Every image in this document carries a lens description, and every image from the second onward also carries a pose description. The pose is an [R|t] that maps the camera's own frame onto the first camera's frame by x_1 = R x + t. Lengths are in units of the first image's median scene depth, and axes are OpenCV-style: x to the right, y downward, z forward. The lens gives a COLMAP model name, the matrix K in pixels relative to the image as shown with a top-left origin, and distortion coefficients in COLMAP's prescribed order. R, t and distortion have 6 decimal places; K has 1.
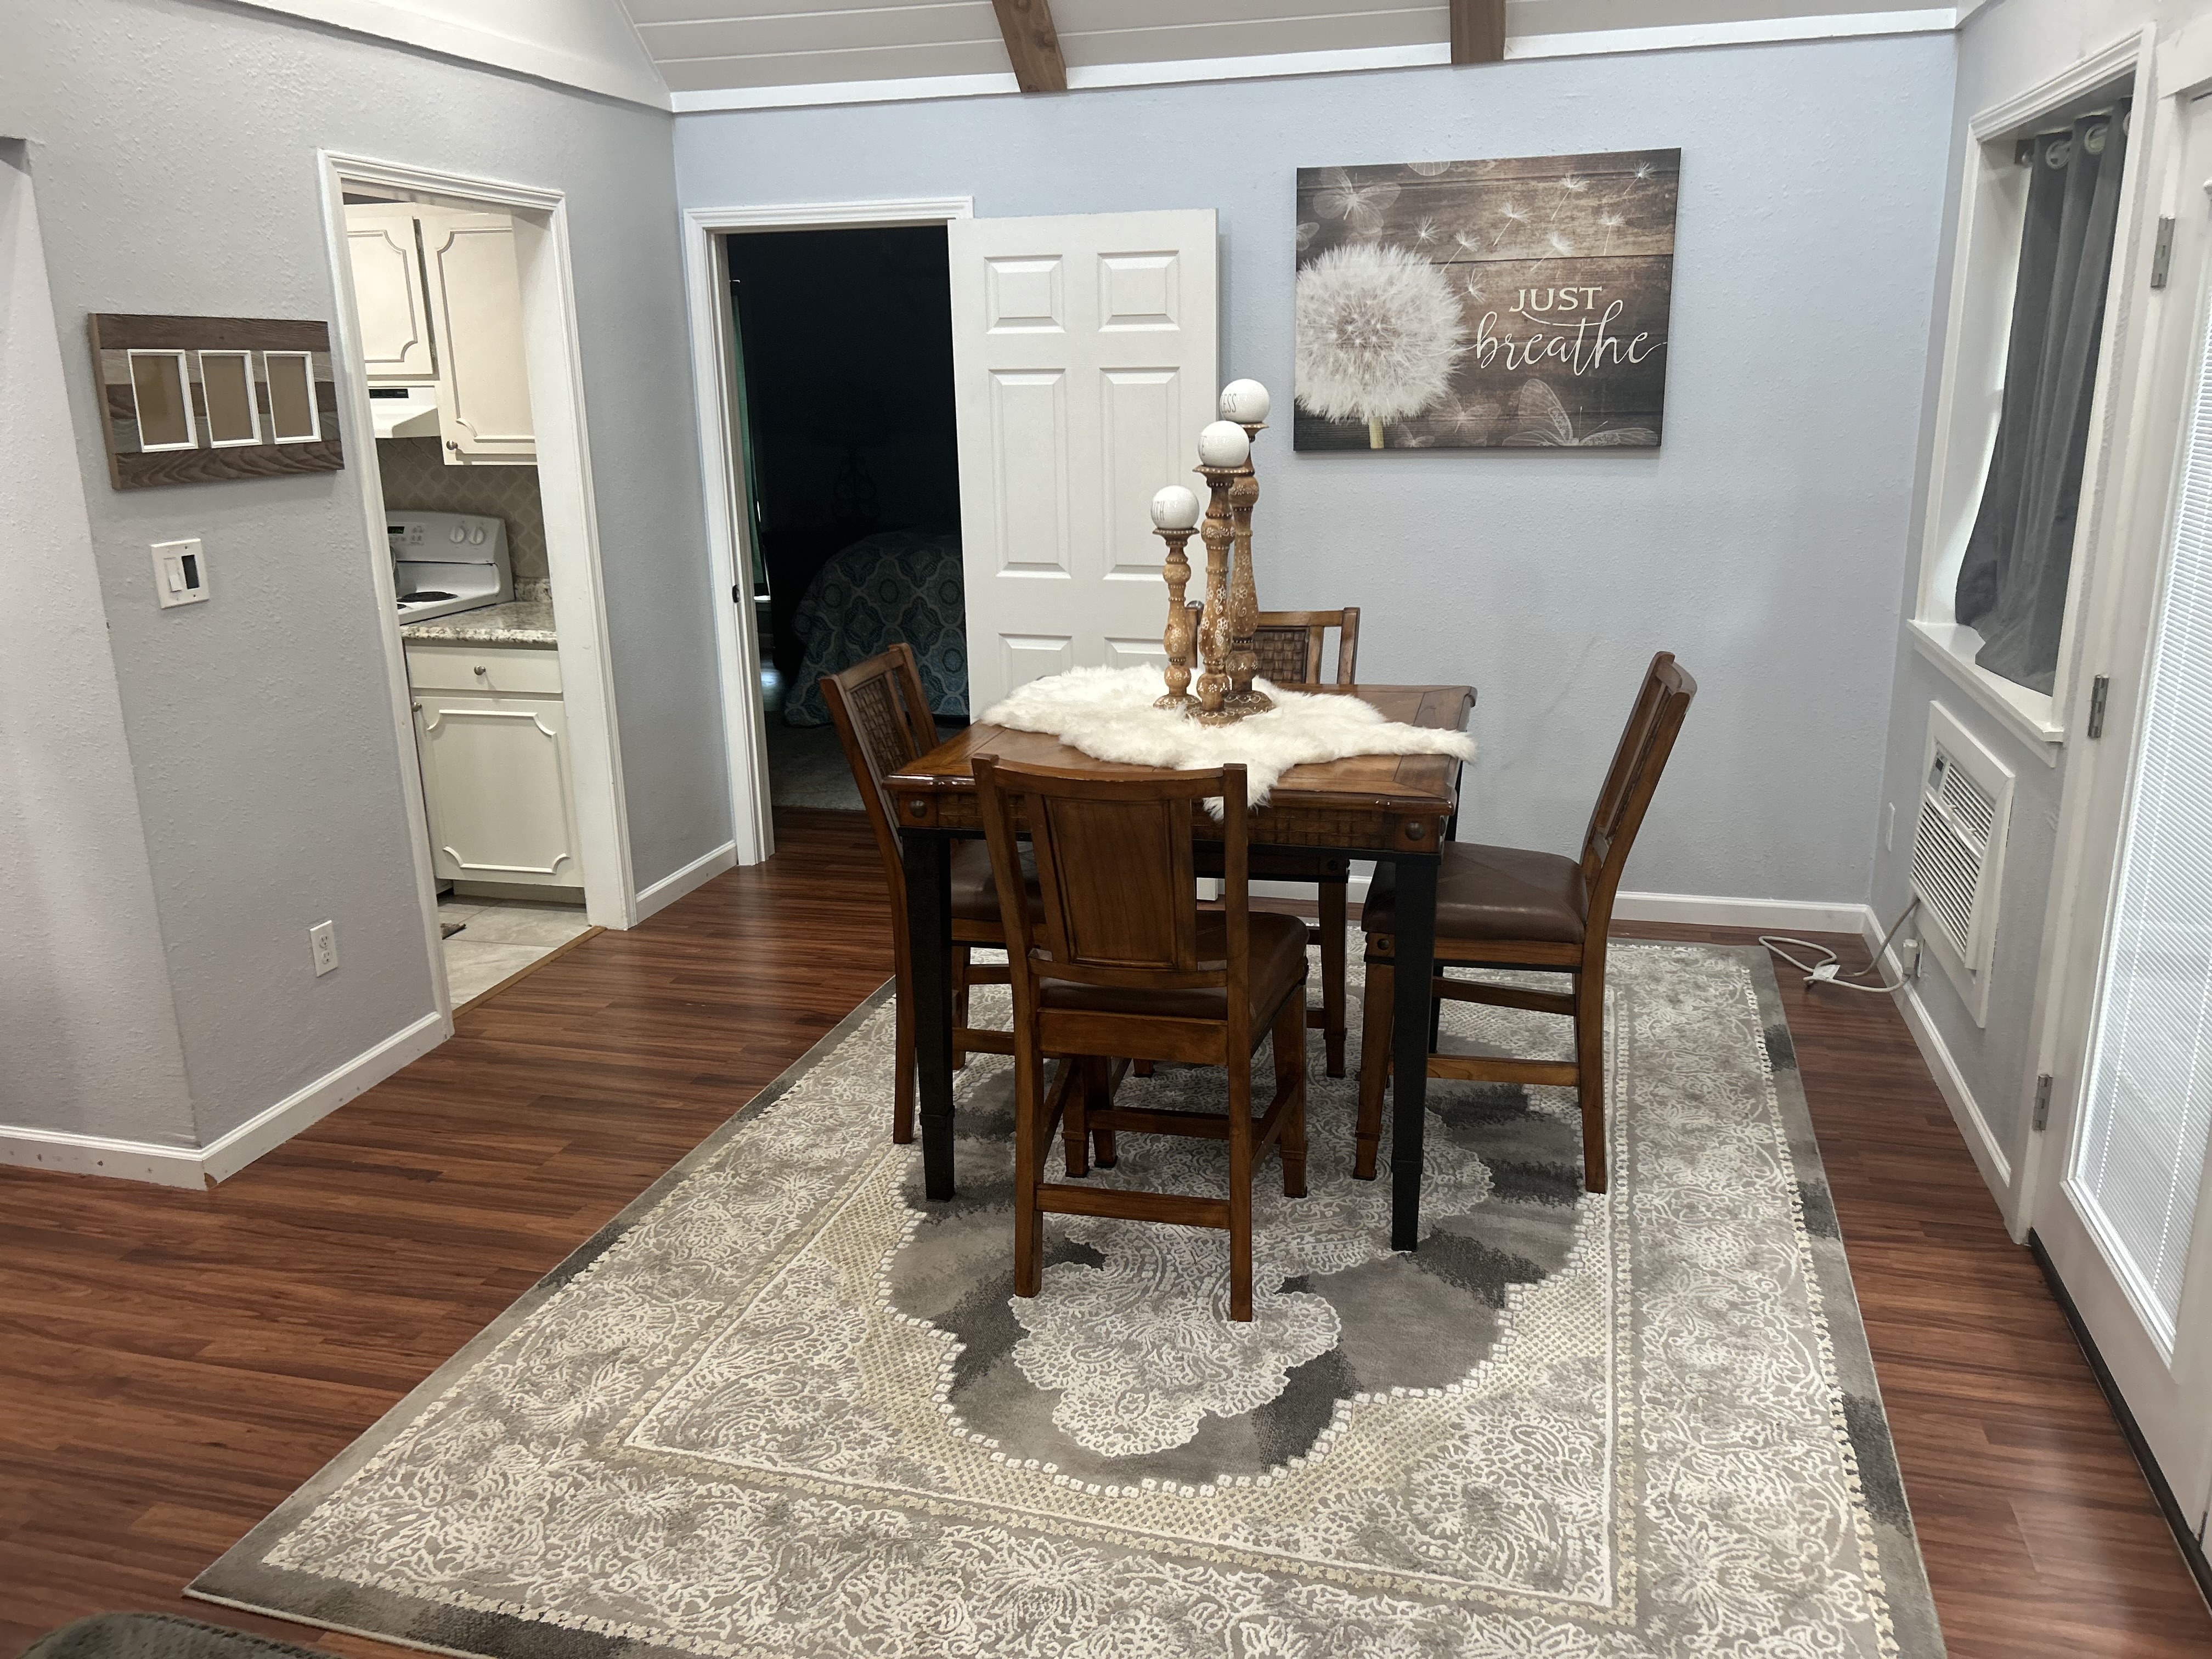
lens RADIAL K [[1661.5, 0, 1106.0], [0, 1661.5, 829.5], [0, 0, 1]] dist [0.012174, 0.003649]
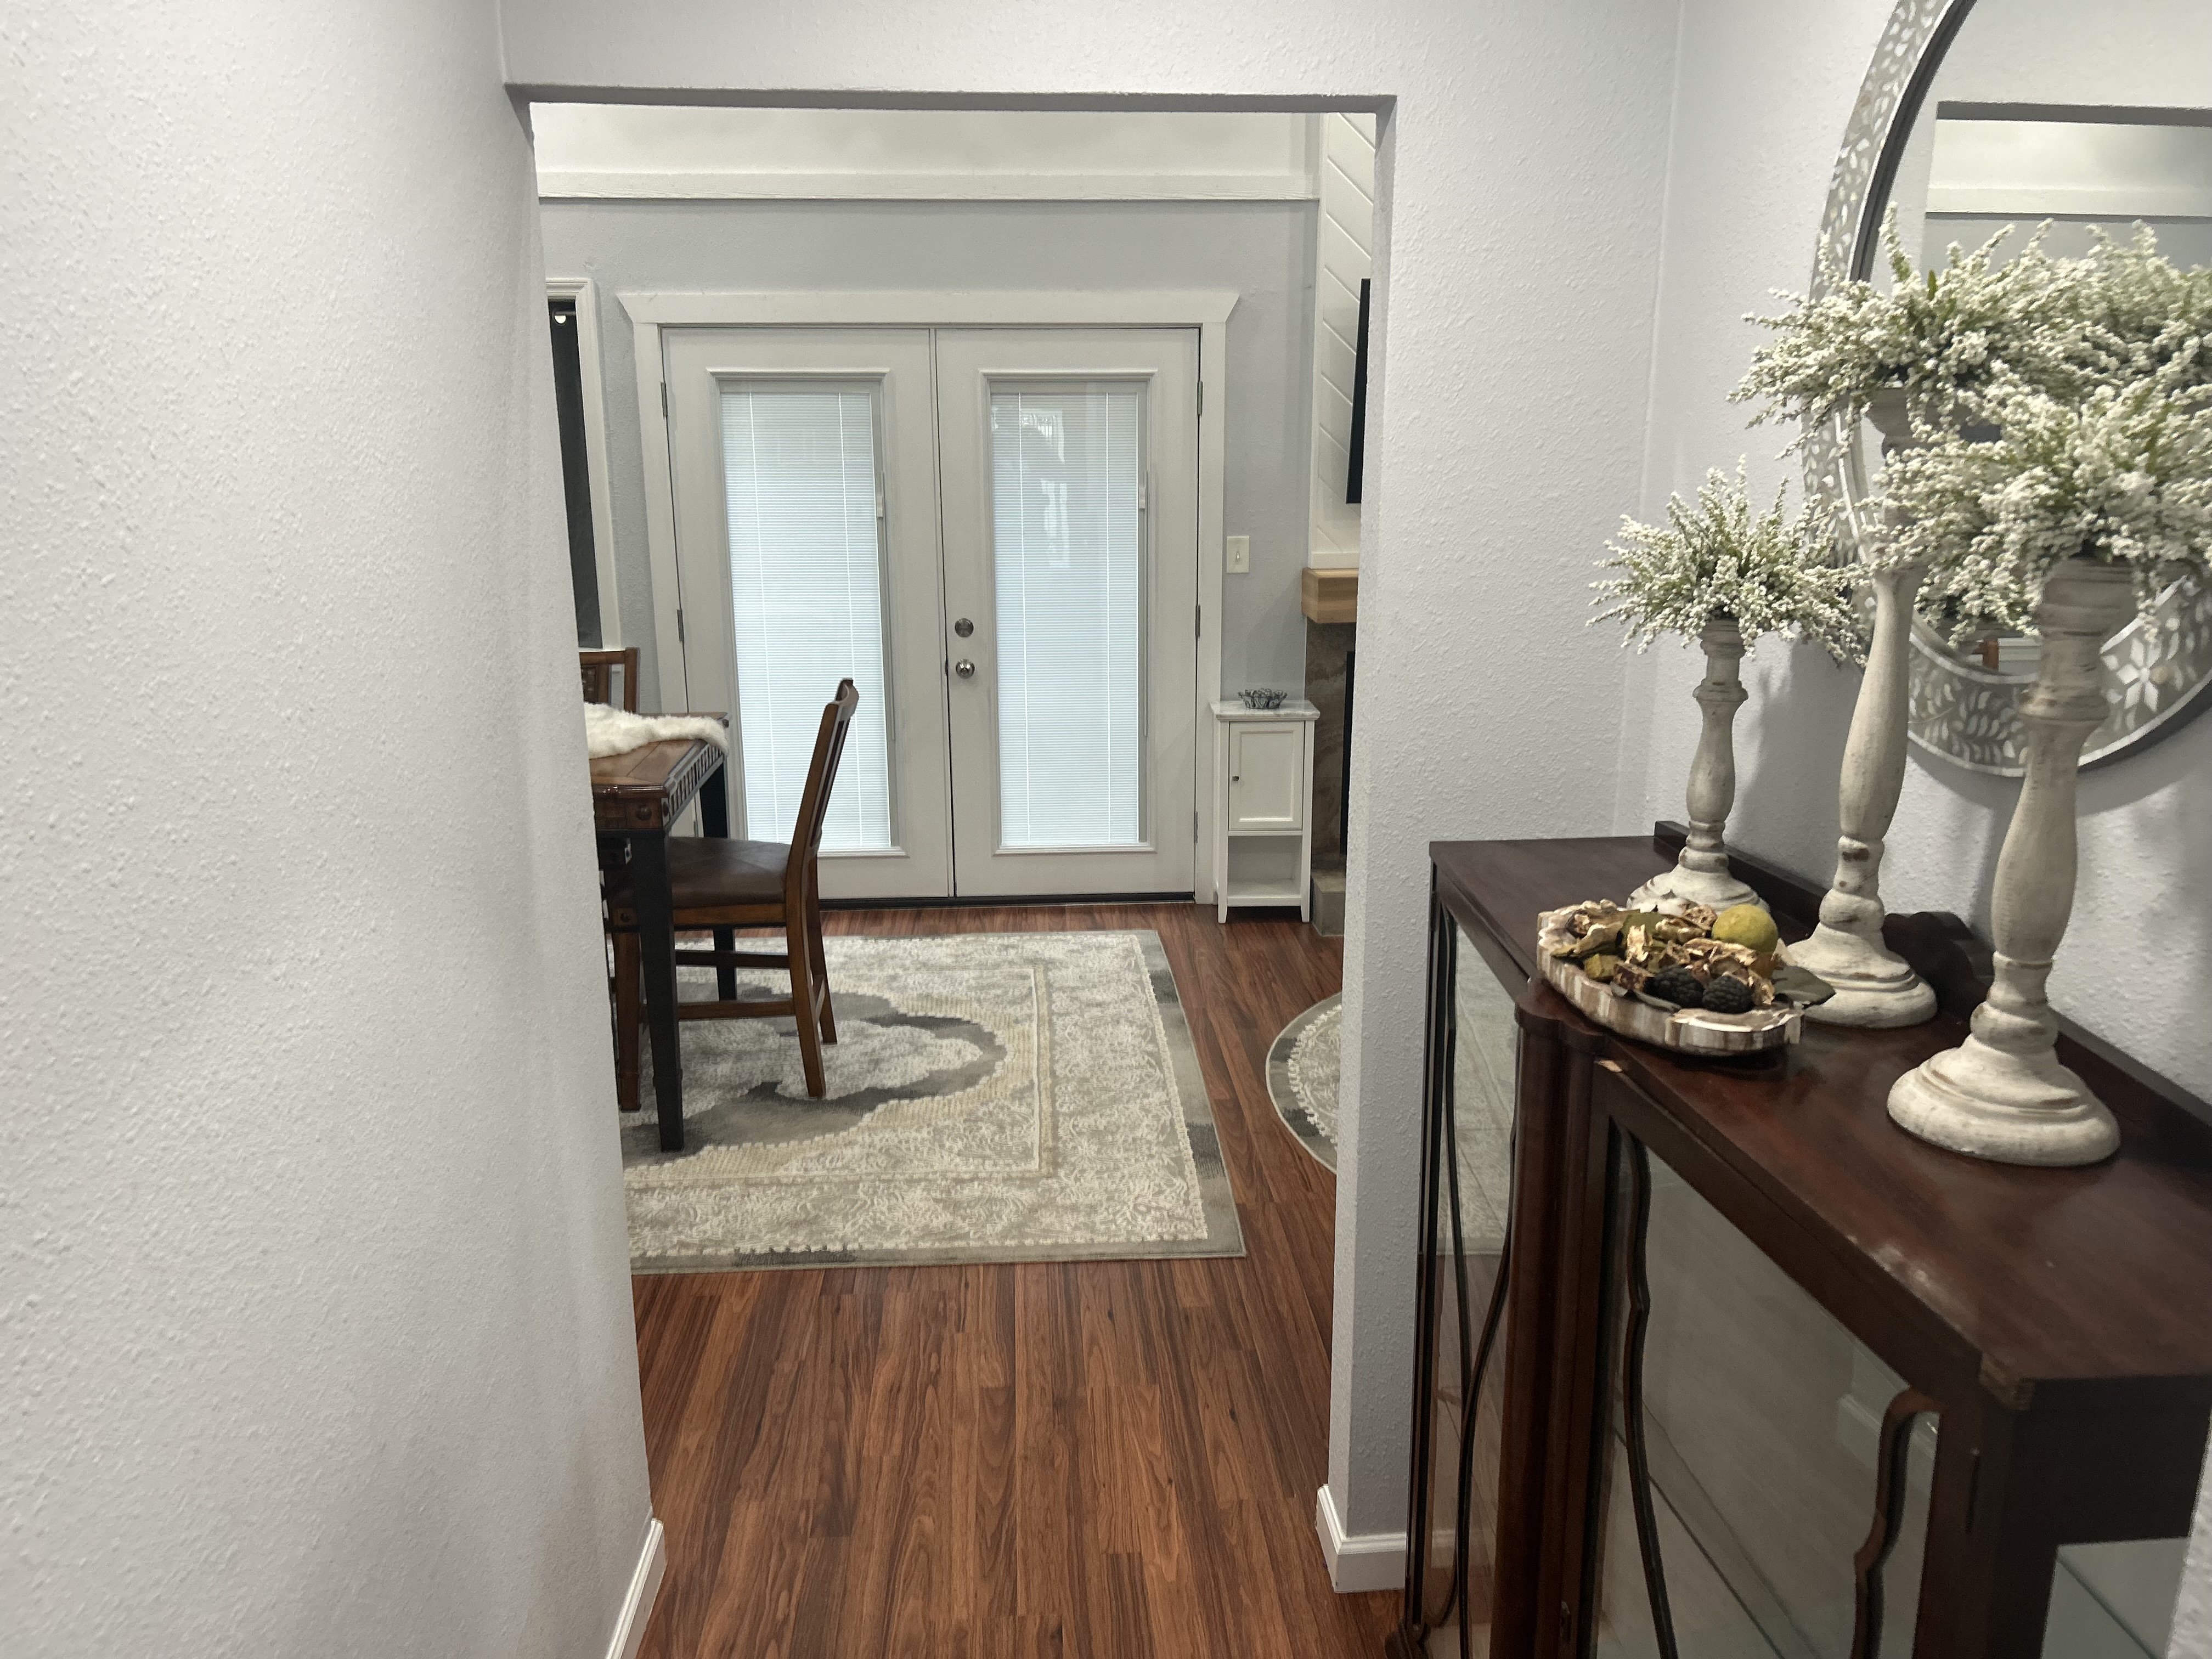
lens RADIAL K [[1661.1, 0, 1111.0], [0, 1661.1, 892.8], [0, 0, 1]] dist [0.038042, -0.057935]
pose [[-0.315934, -0.229475, 0.920612, -1.537125], [0.269646, 0.908582, 0.319013, -0.294139], [-0.909657, 0.349027, -0.225175, 1.129801]]
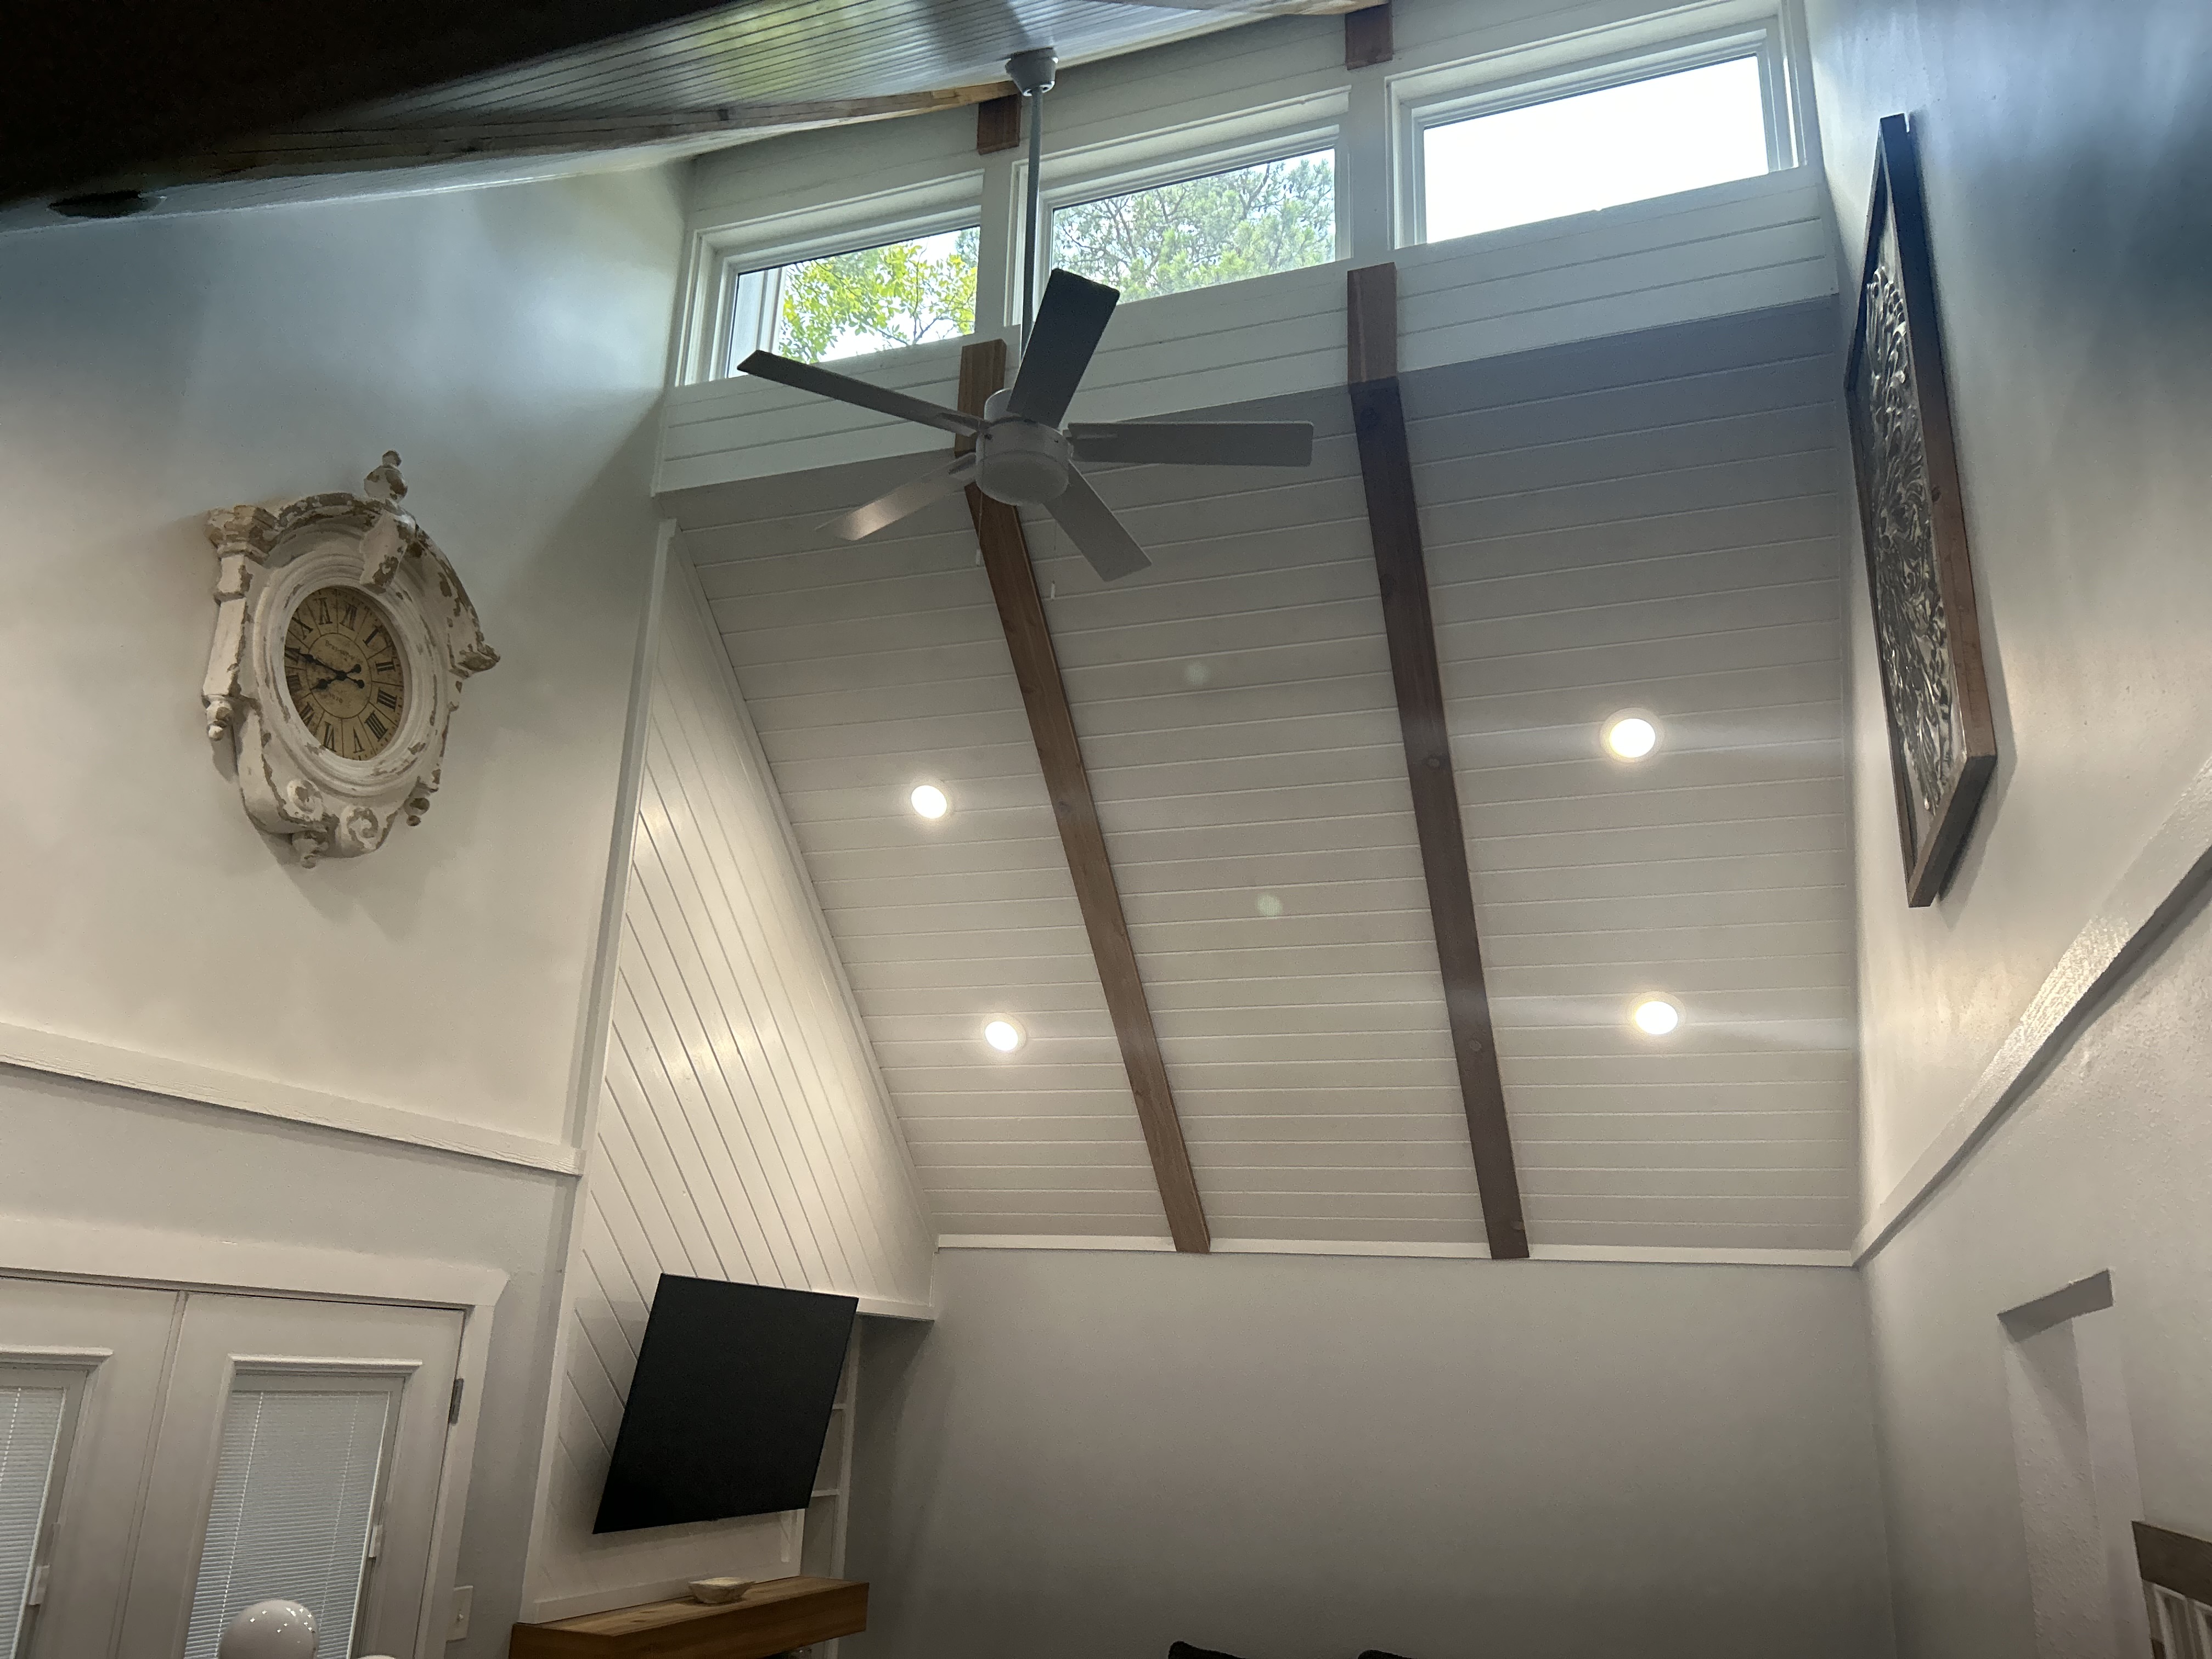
lens RADIAL K [[1667.9, 0, 1106.0], [0, 1667.9, 829.5], [0, 0, 1]] dist [-0.002314, -0.002652]
pose [[-0.996786, 0.007632, 0.079745, -0.295030], [0.004281, 0.999104, -0.042104, -0.630410], [-0.079995, -0.041627, -0.995926, 1.891114]]
